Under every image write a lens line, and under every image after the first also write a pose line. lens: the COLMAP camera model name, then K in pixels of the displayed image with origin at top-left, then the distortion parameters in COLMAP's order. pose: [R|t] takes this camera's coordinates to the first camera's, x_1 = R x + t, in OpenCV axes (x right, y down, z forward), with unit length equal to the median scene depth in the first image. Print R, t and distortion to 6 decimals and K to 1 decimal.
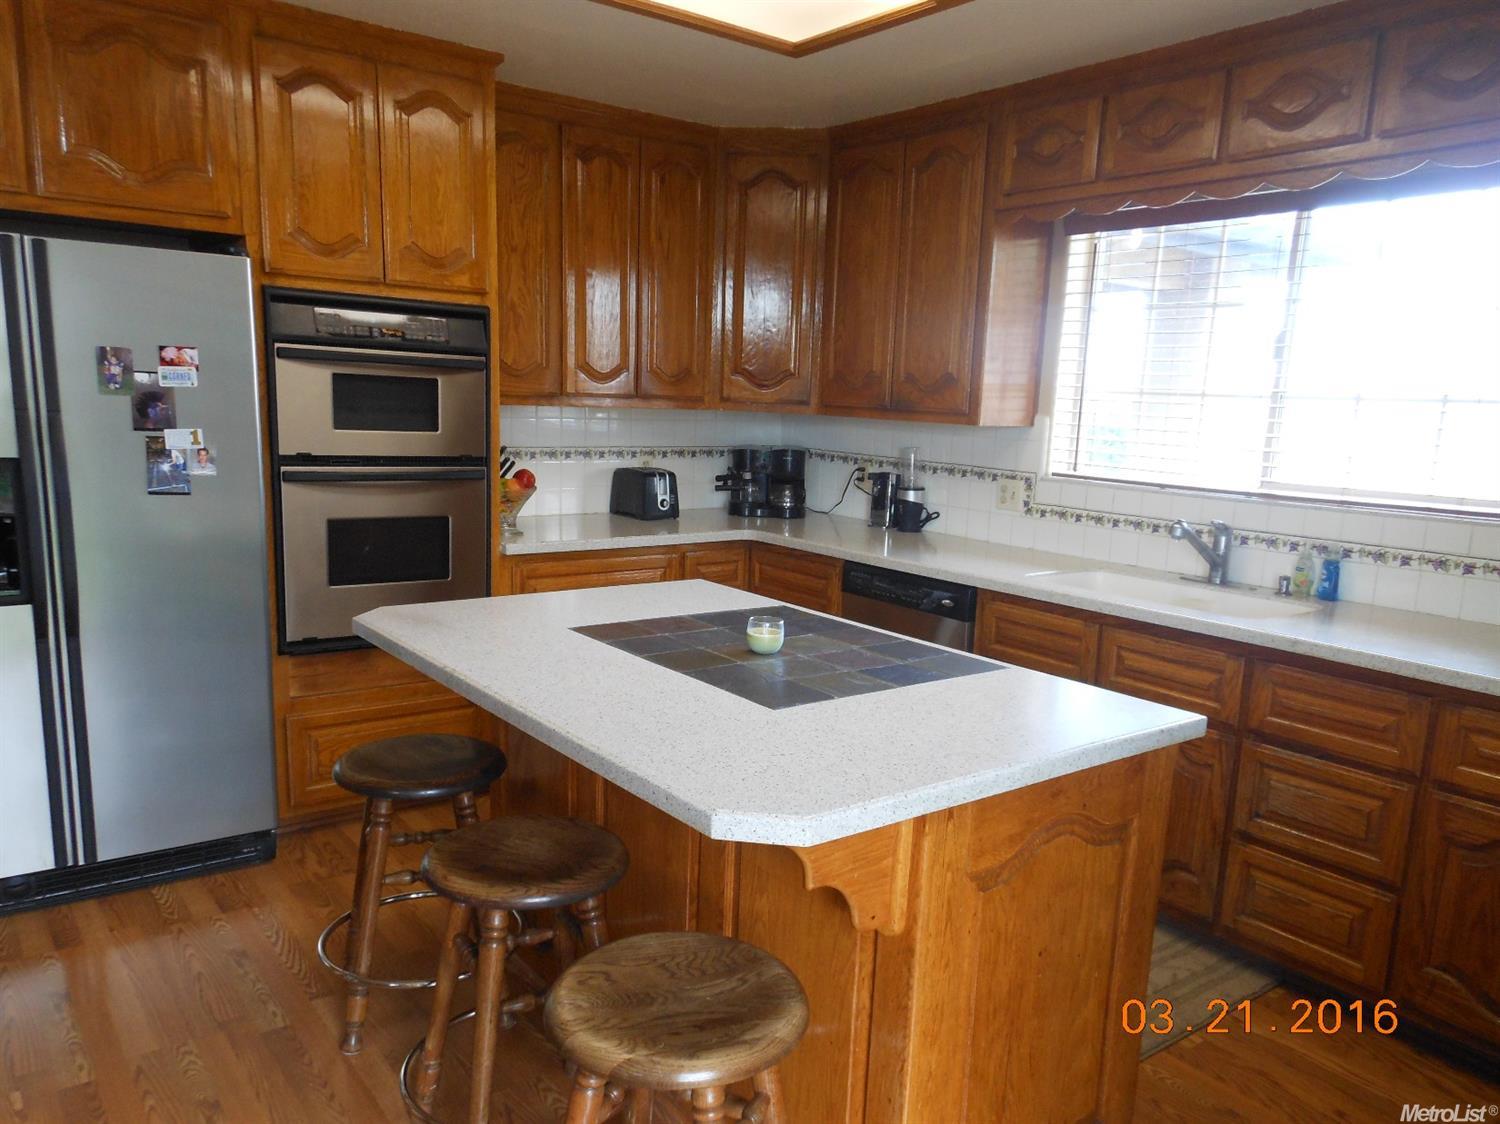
lens RADIAL K [[1123.8, 0, 750.7], [0, 1123.8, 604.9], [0, 0, 1]] dist [0.004808, 0.001492]
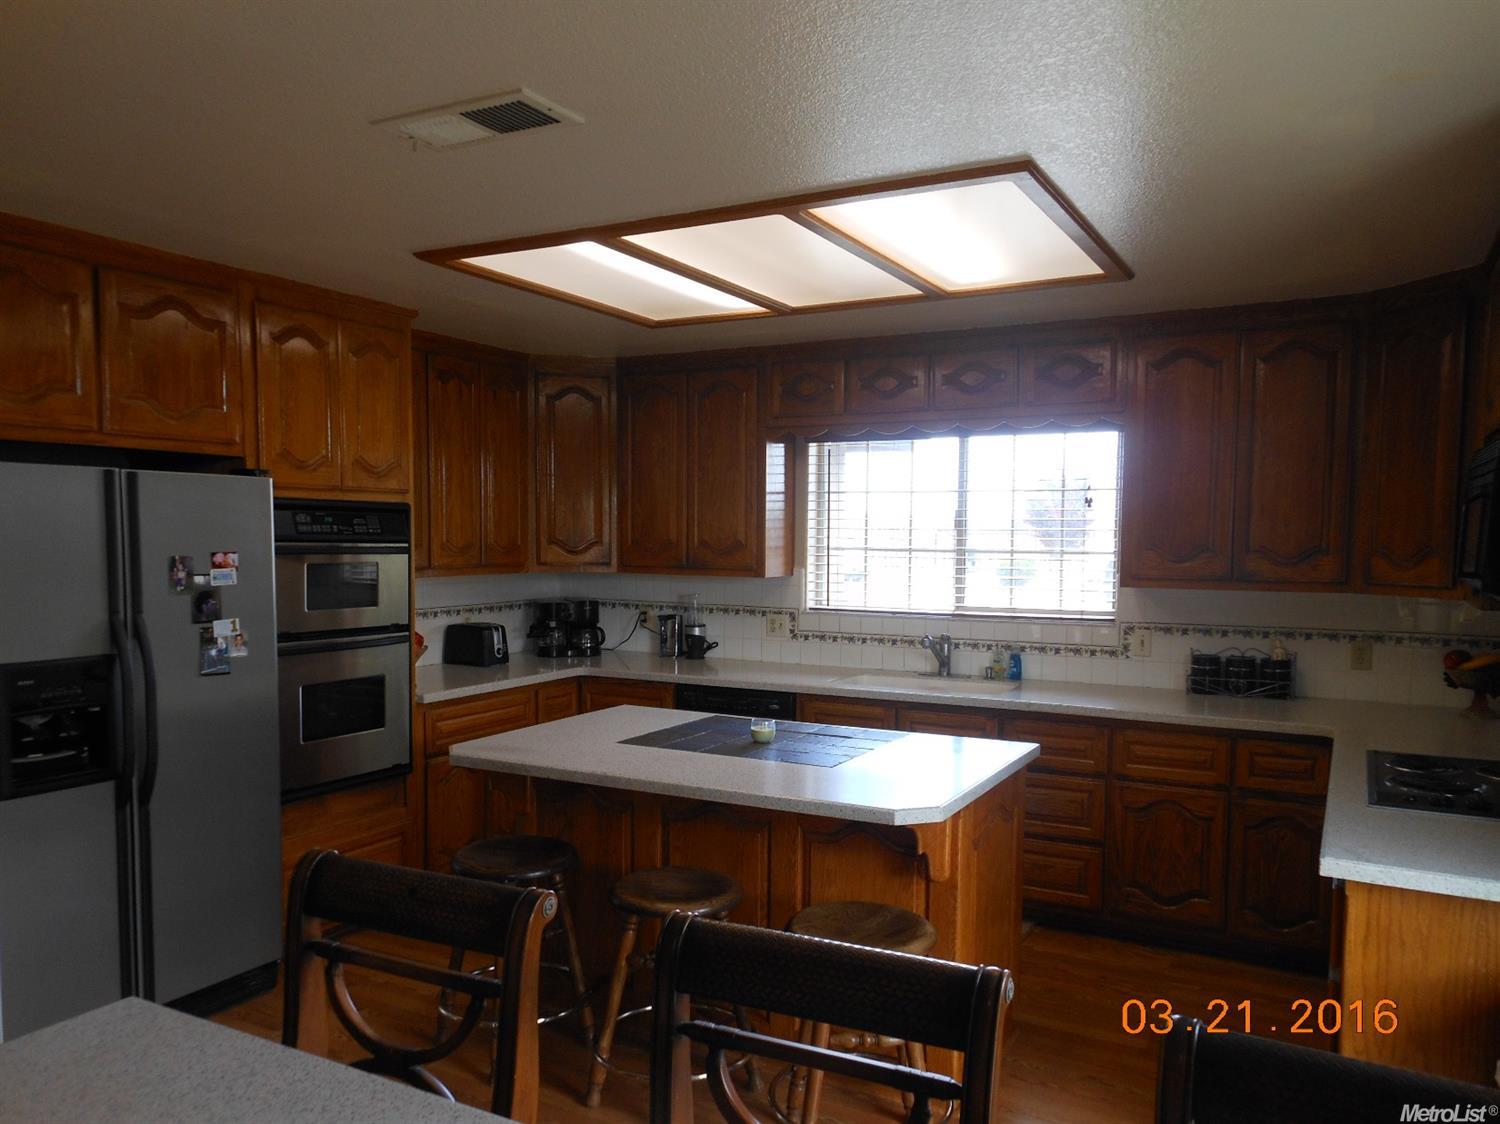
lens RADIAL K [[1123.8, 0, 750.7], [0, 1123.8, 604.9], [0, 0, 1]] dist [0.004808, 0.001492]
pose [[0.911890, -0.059967, 0.406031, -0.422072], [0.105153, 0.990385, -0.089888, -0.004838], [-0.396737, 0.124663, 0.909428, -0.273011]]
